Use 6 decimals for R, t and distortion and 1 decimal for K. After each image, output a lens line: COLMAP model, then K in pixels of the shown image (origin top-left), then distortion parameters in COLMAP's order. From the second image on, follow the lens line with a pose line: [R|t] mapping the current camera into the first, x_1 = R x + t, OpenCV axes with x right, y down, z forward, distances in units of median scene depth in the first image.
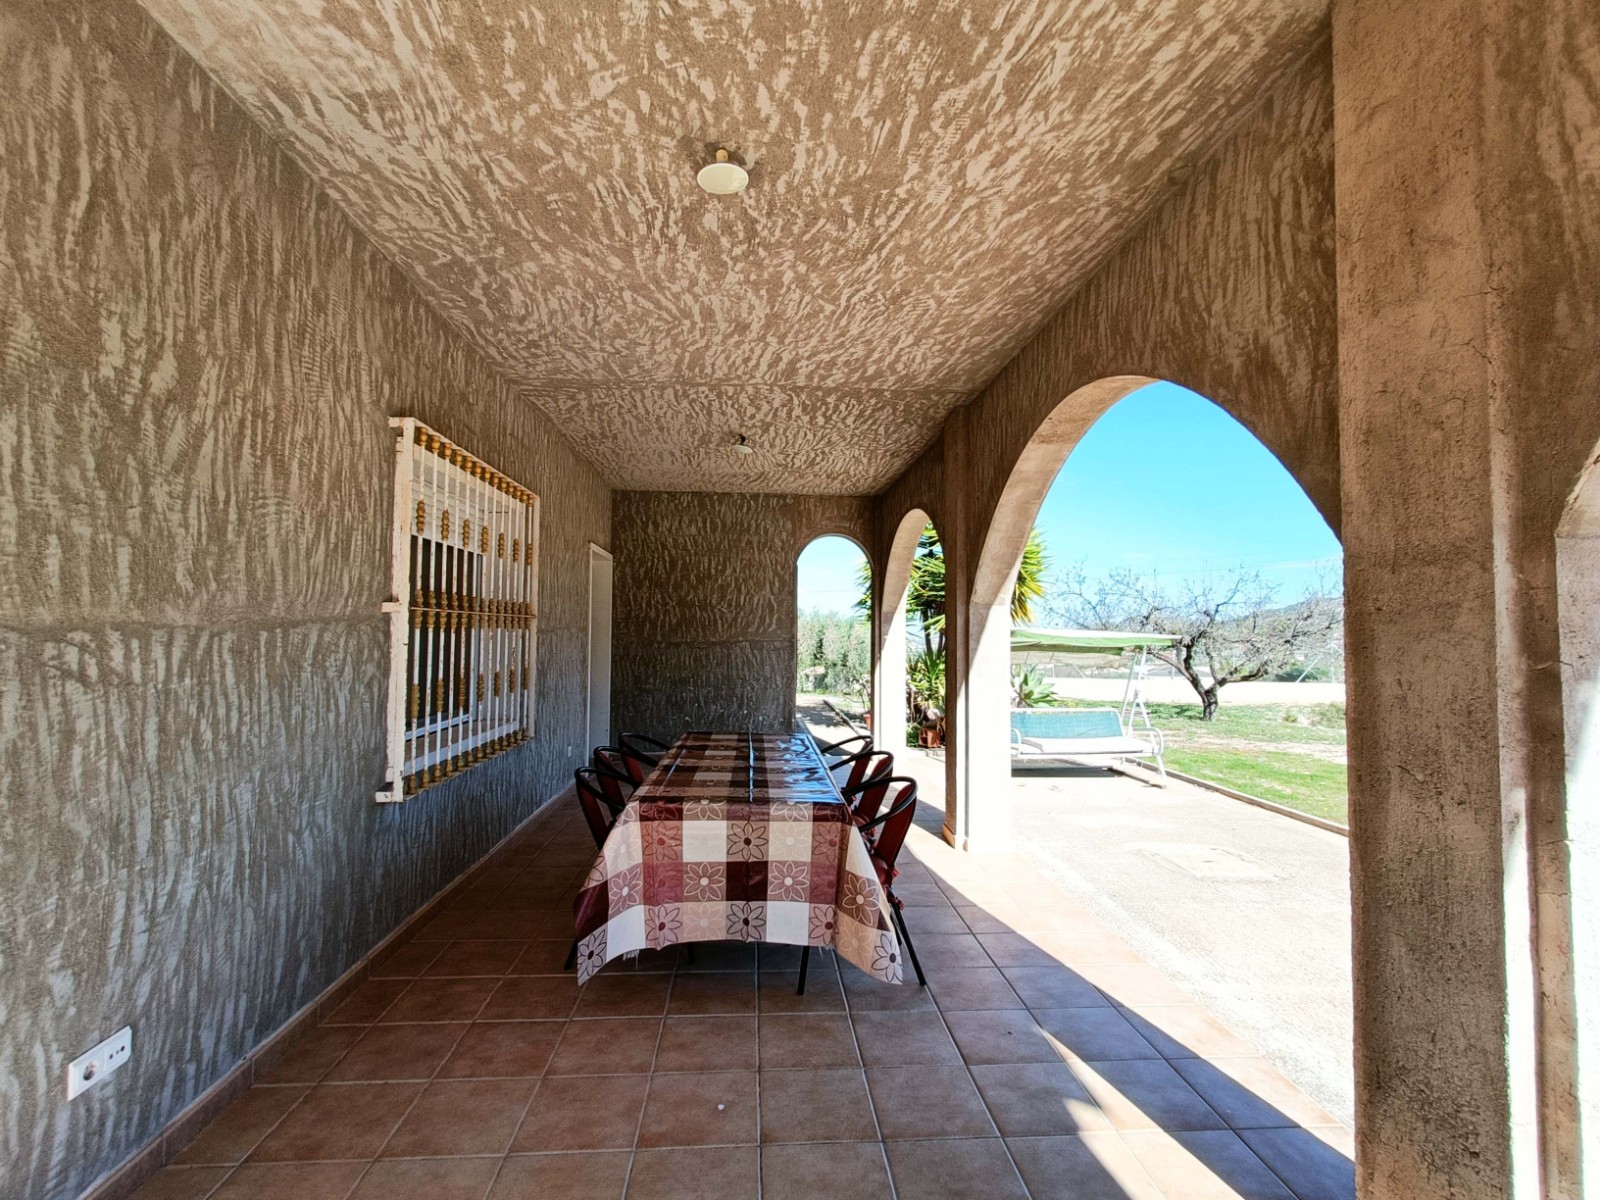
lens RADIAL K [[718.4, 0, 801.6], [0, 718.4, 602.1], [0, 0, 1]] dist [0.005604, 0.000144]
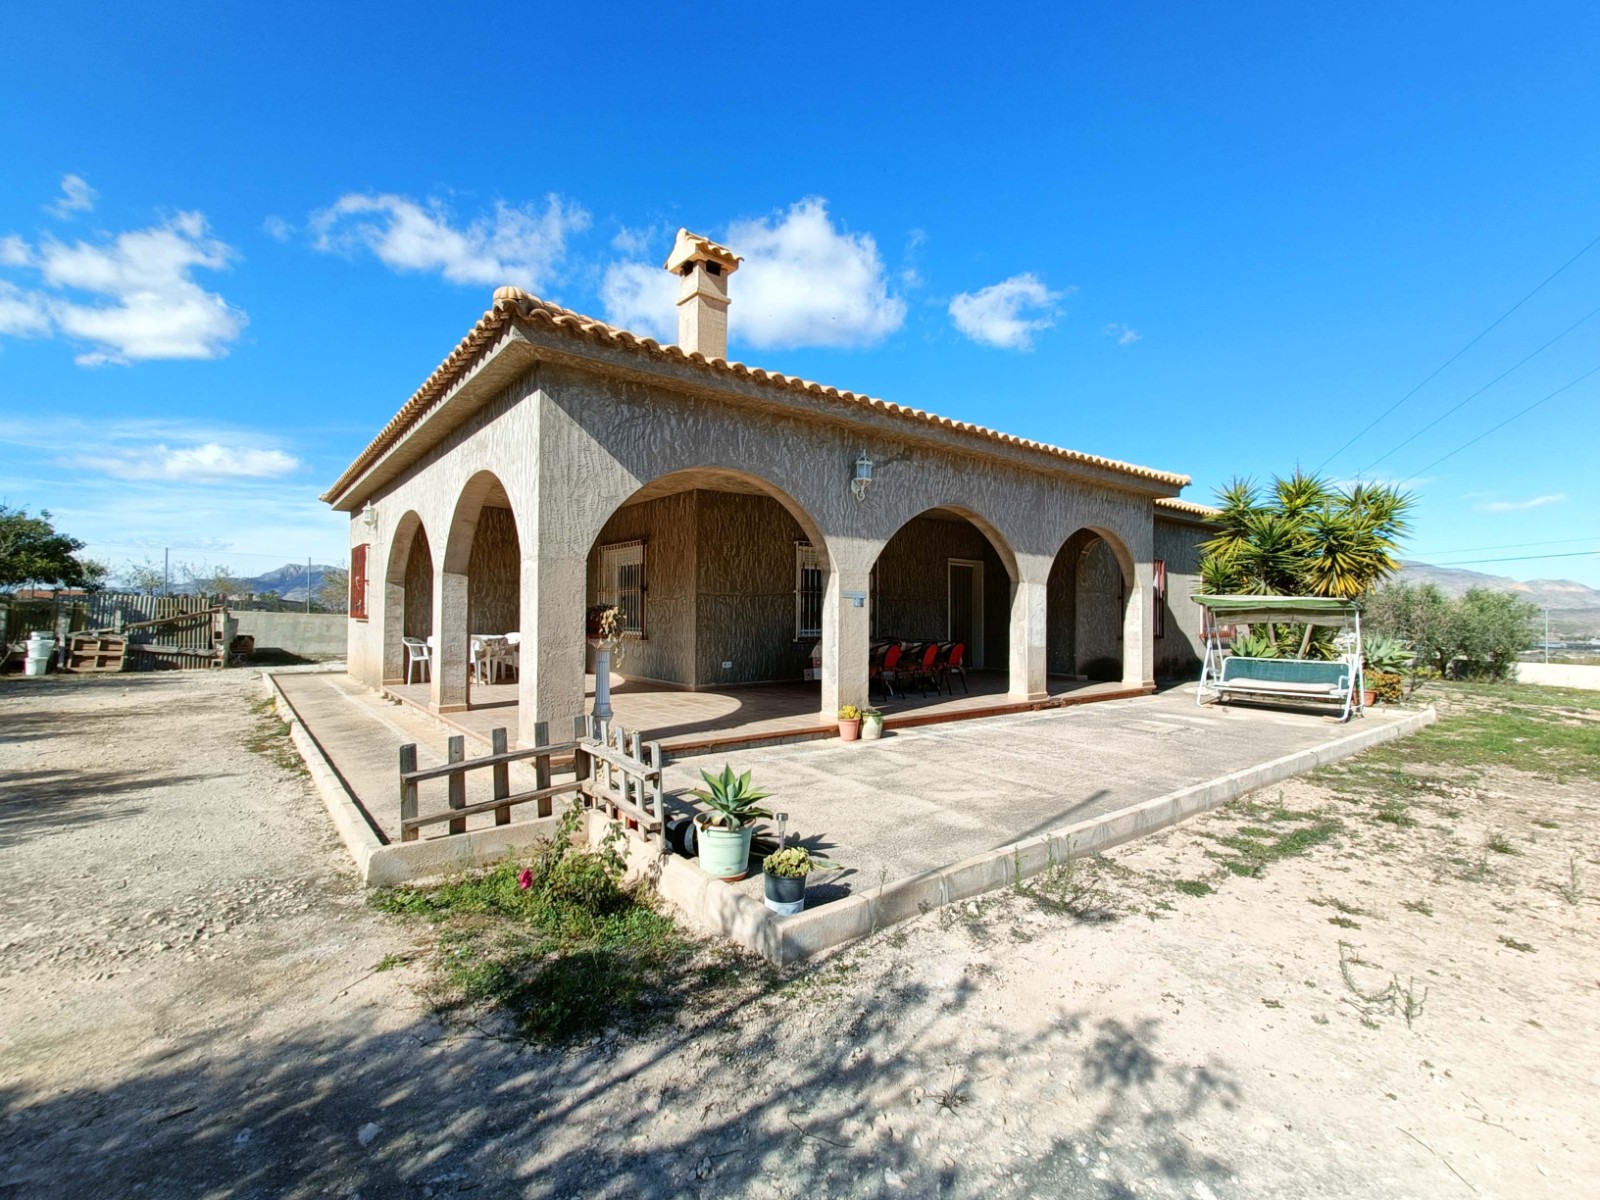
lens RADIAL K [[718.4, 0, 798.1], [0, 718.4, 605.0], [0, 0, 1]] dist [0.005604, 0.000144]
pose [[0.553550, -0.013673, -0.832704, 2.971689], [0.030664, 0.999522, 0.003972, 0.072736], [0.832251, -0.027733, 0.553704, -1.253775]]
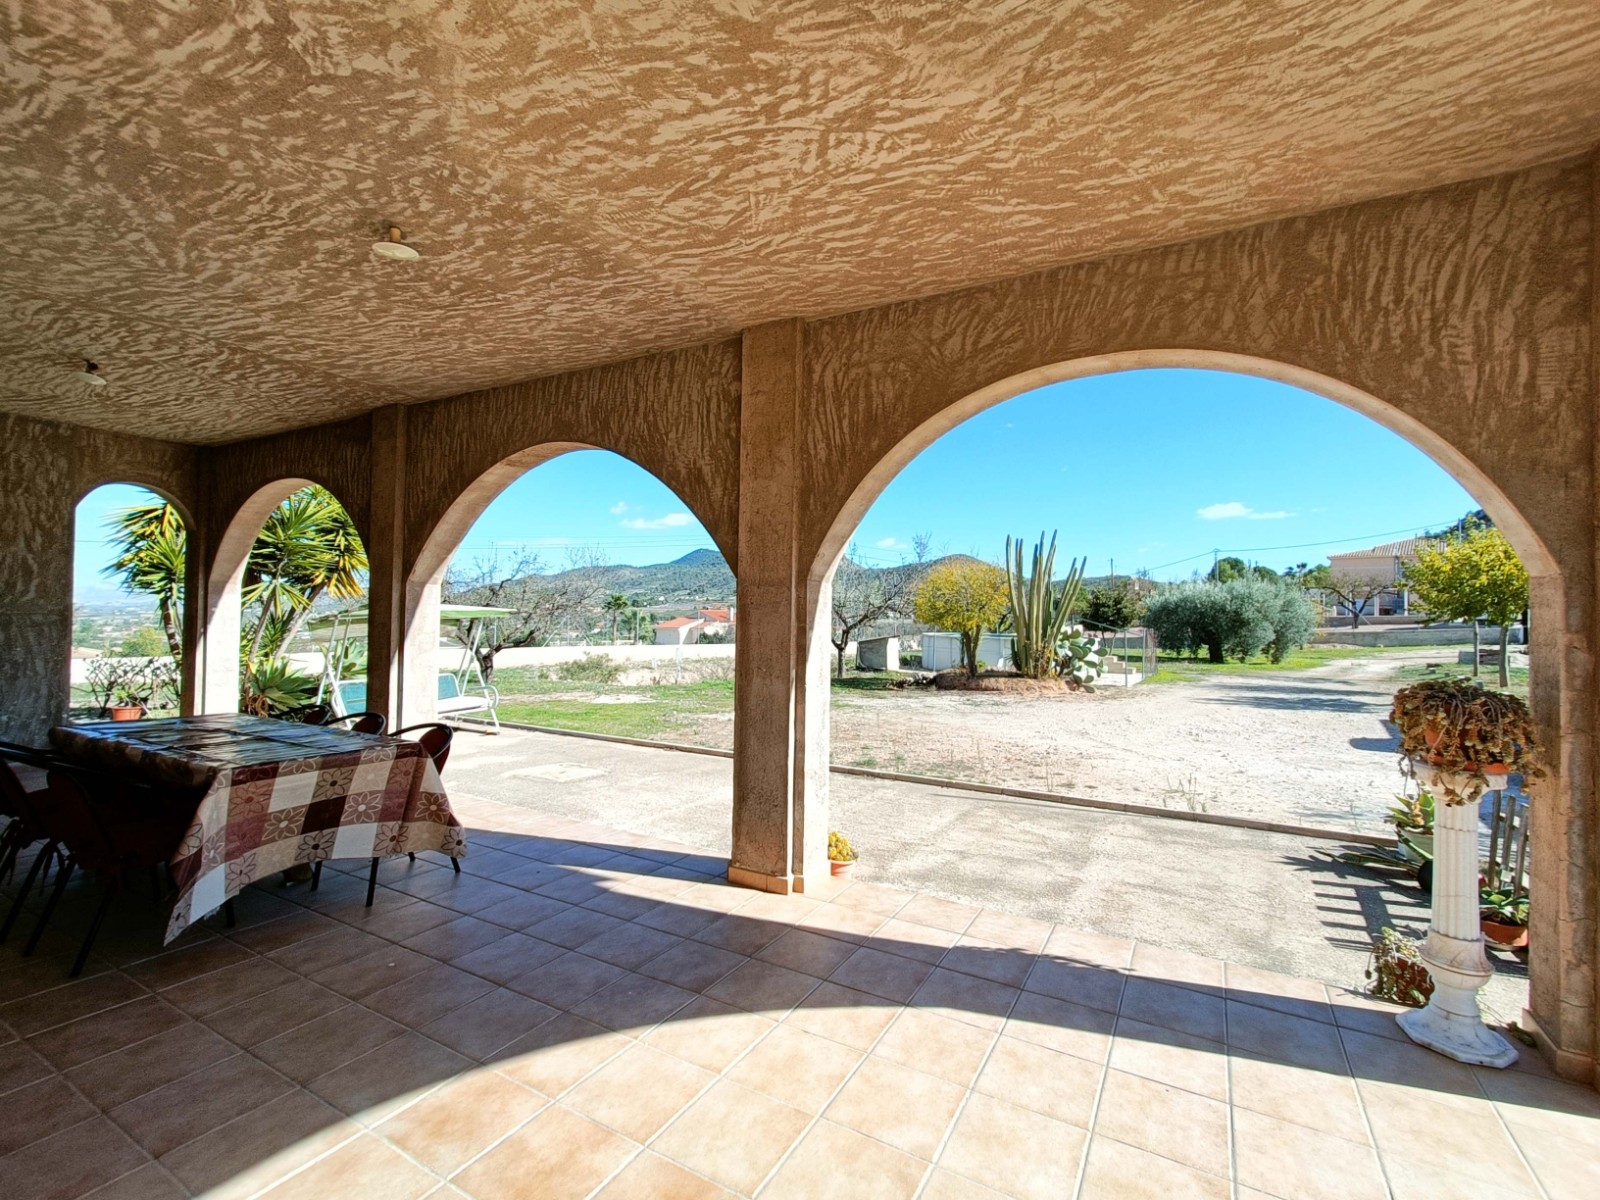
lens RADIAL K [[718.4, 0, 804.2], [0, 718.4, 605.1], [0, 0, 1]] dist [0.005604, 0.000144]
pose [[0.556110, 0.009379, 0.831056, -0.642617], [-0.046216, 0.998738, 0.019655, -0.022620], [-0.829823, -0.049338, 0.555841, -0.277839]]
